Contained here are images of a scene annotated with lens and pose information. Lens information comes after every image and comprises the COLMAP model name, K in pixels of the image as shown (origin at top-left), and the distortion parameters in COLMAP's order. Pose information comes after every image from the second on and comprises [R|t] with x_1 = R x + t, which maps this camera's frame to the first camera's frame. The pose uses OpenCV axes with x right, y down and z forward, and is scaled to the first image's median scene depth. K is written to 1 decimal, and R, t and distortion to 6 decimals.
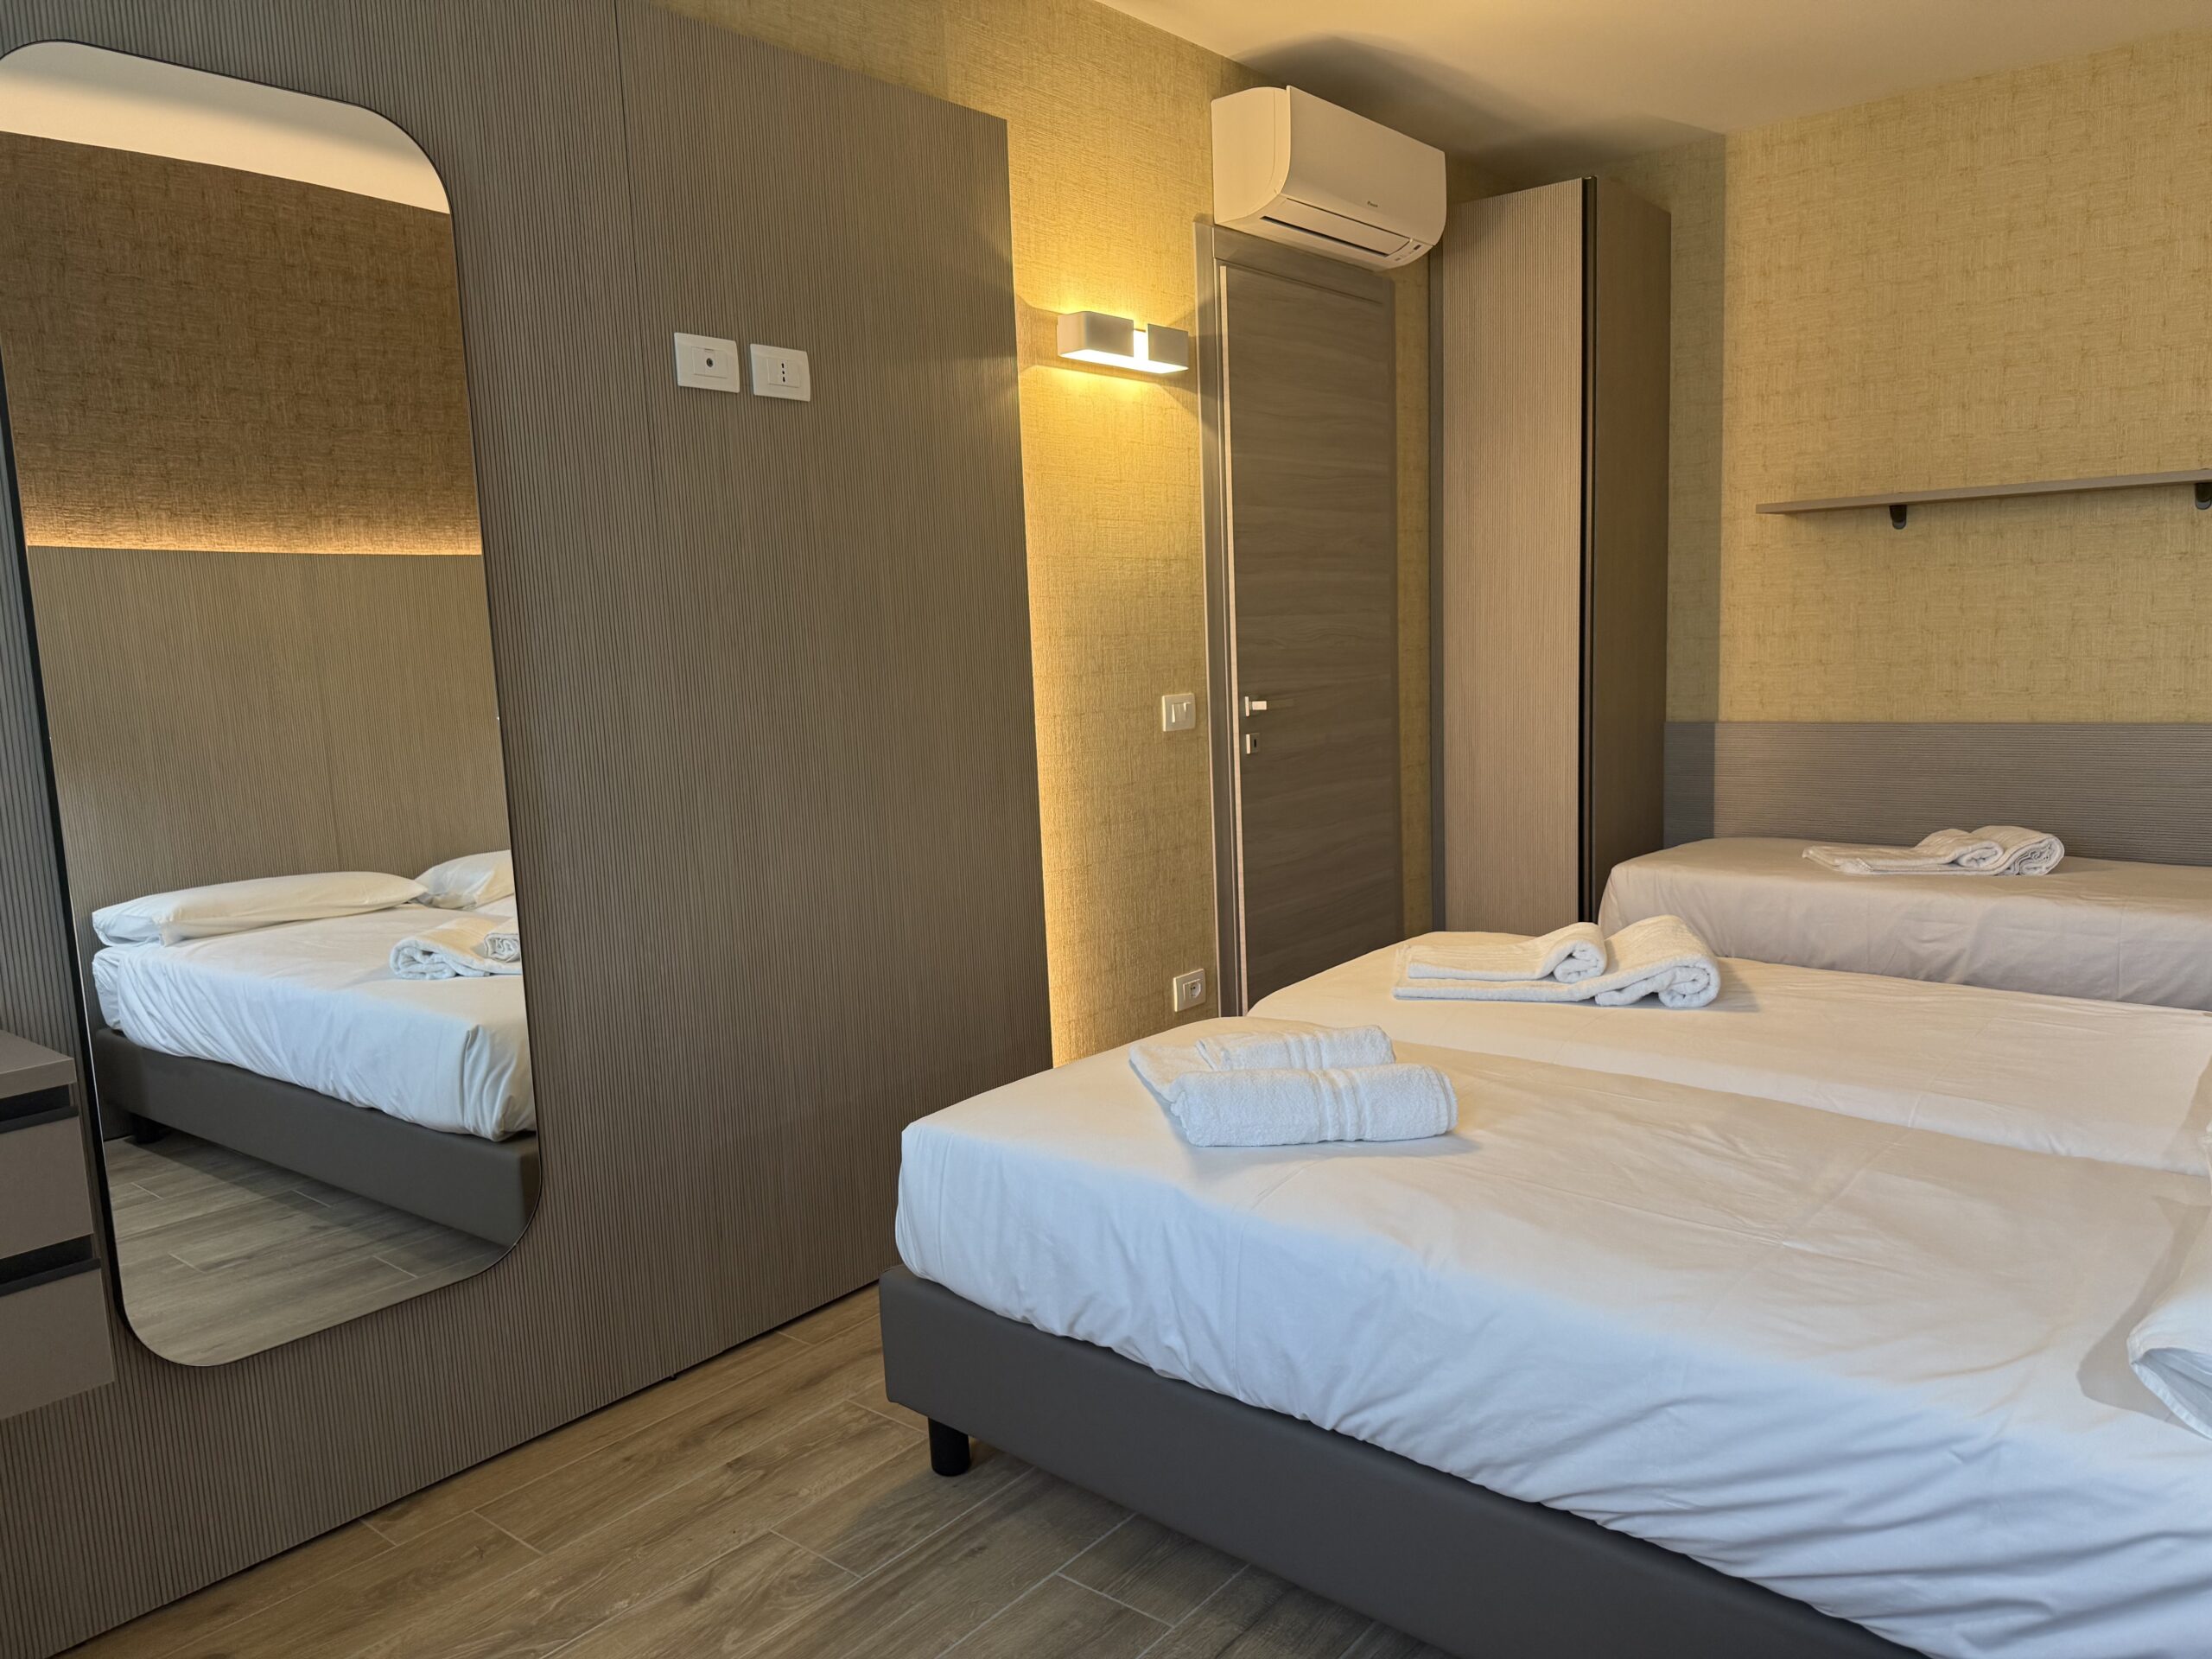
lens RADIAL K [[1562.5, 0, 1112.4], [0, 1562.5, 837.7], [0, 0, 1]] dist [0.057843, -0.073490]
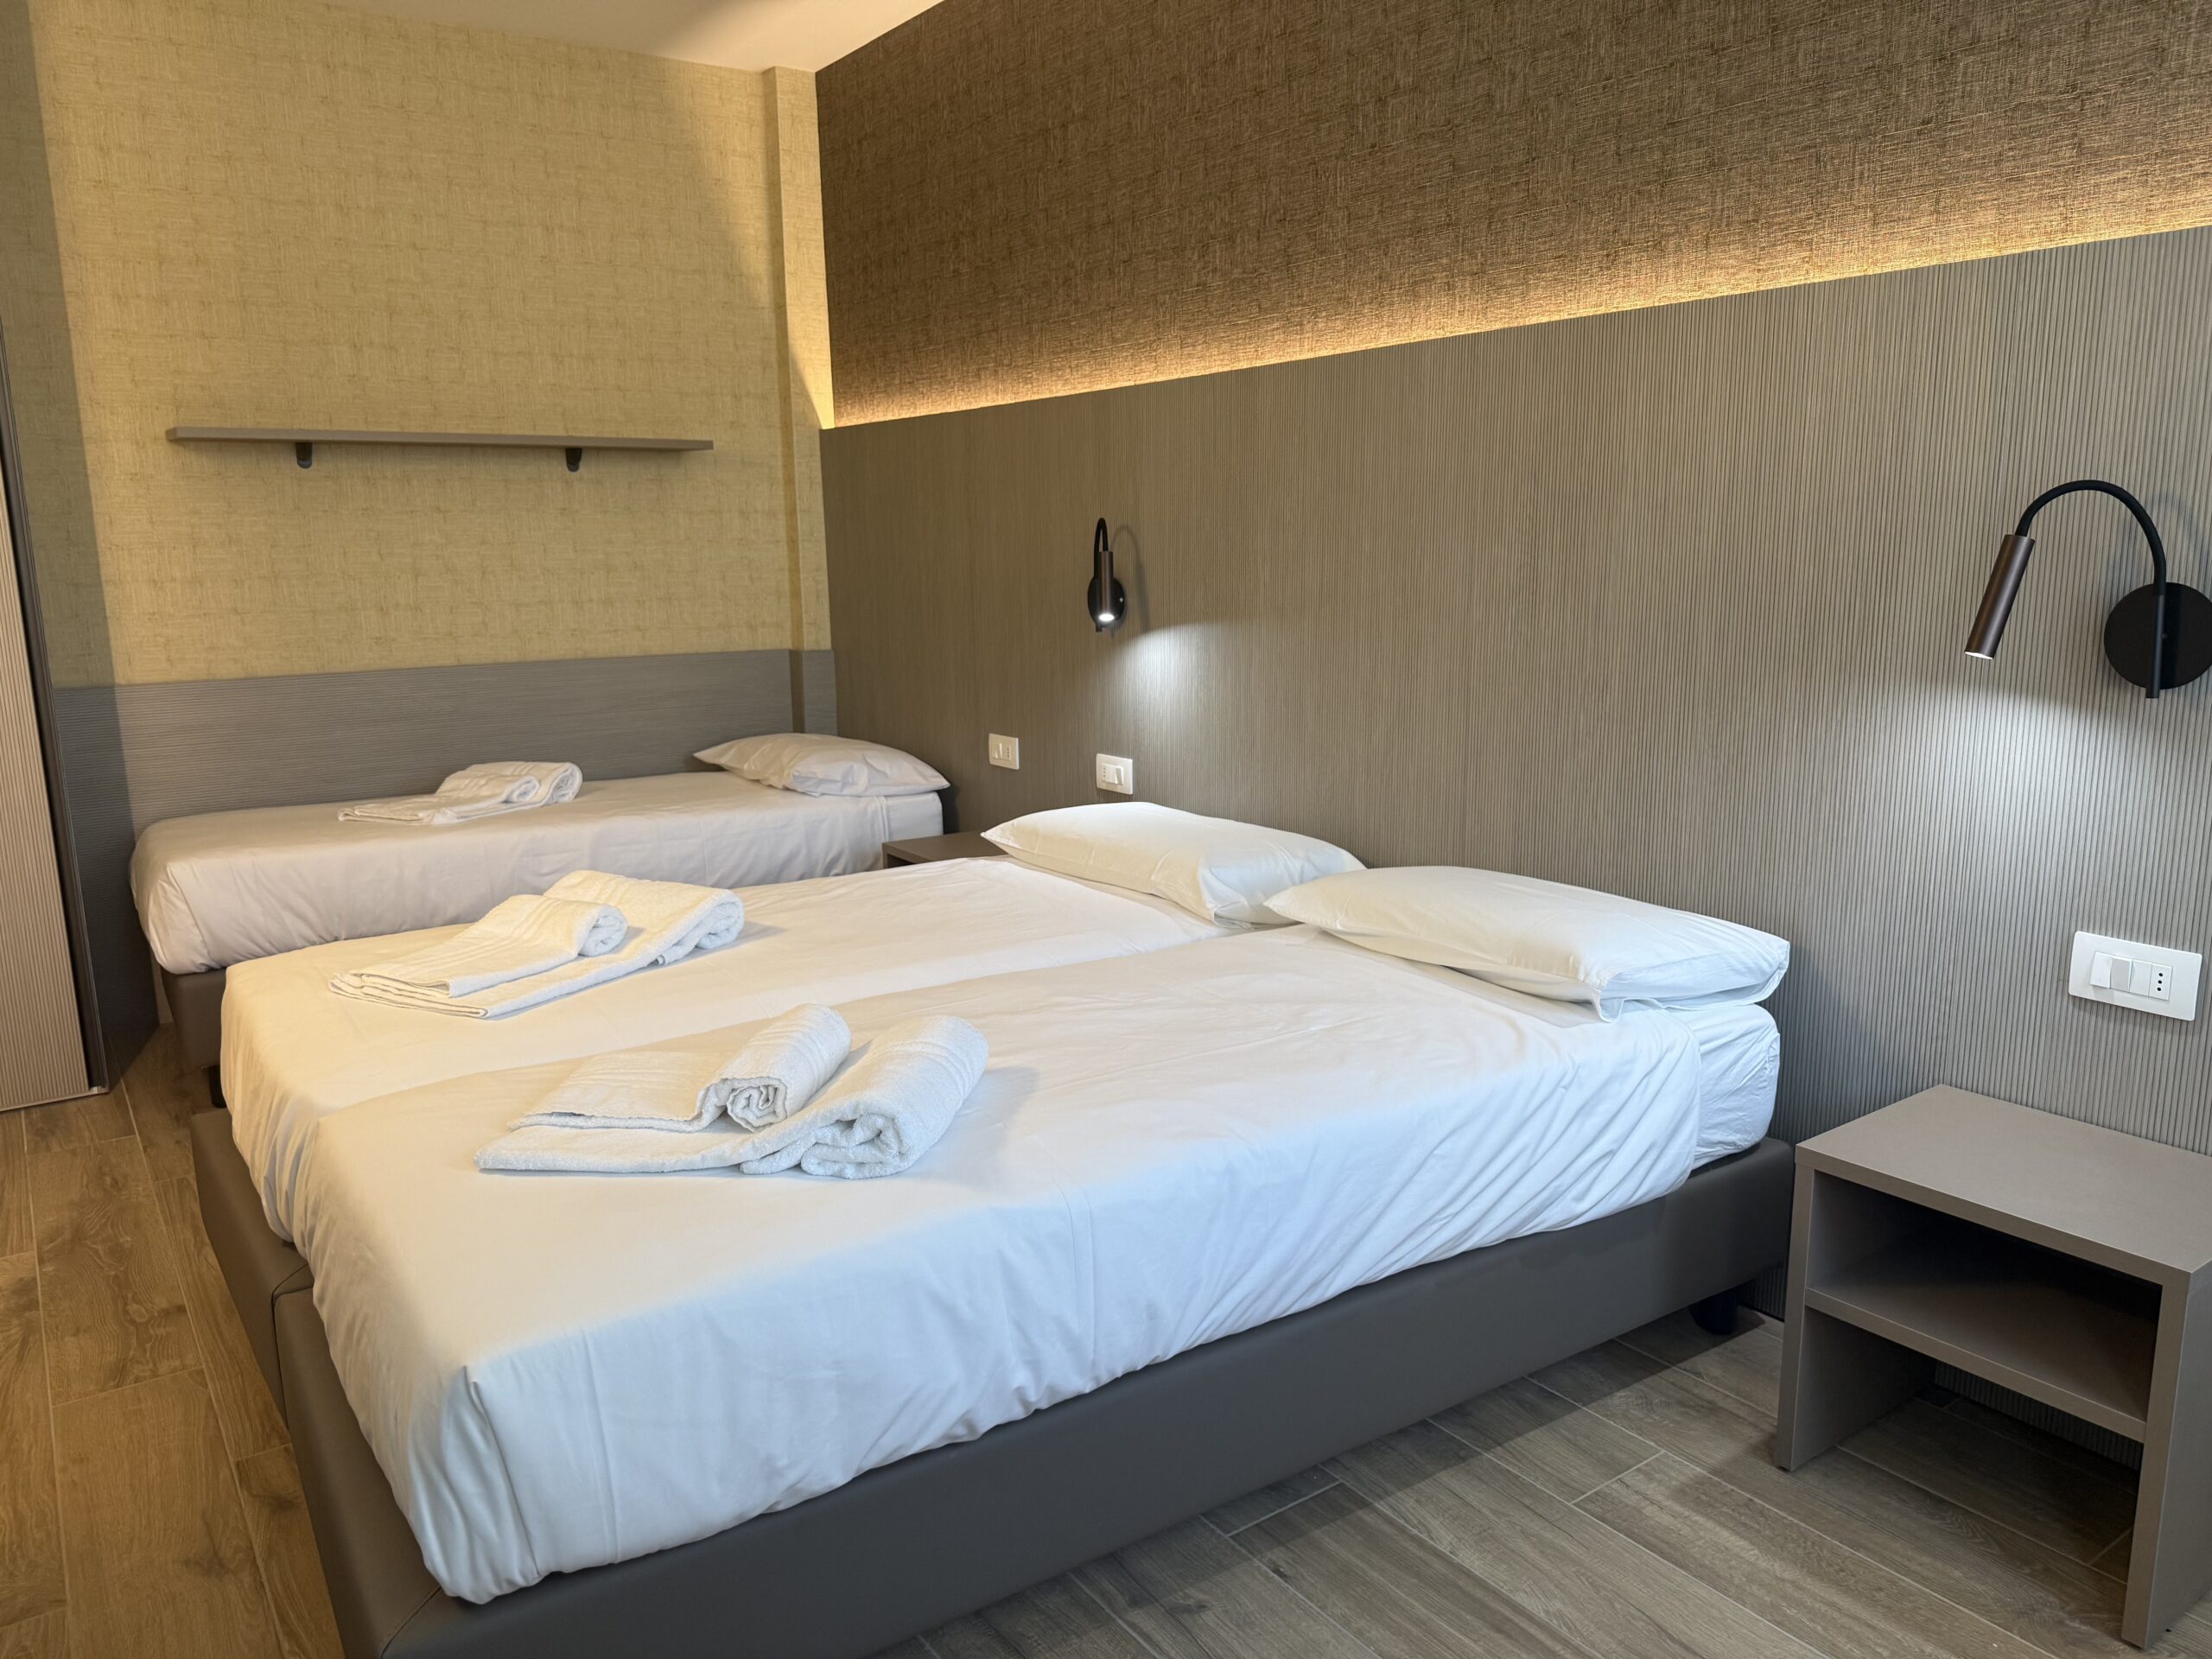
lens RADIAL K [[1562.5, 0, 1118.8], [0, 1562.5, 836.8], [0, 0, 1]] dist [0.057843, -0.073490]
pose [[0.260656, -0.148266, 0.953979, -0.390602], [0.129518, 0.984575, 0.117633, -0.033789], [-0.956705, 0.092896, 0.275838, 0.374205]]
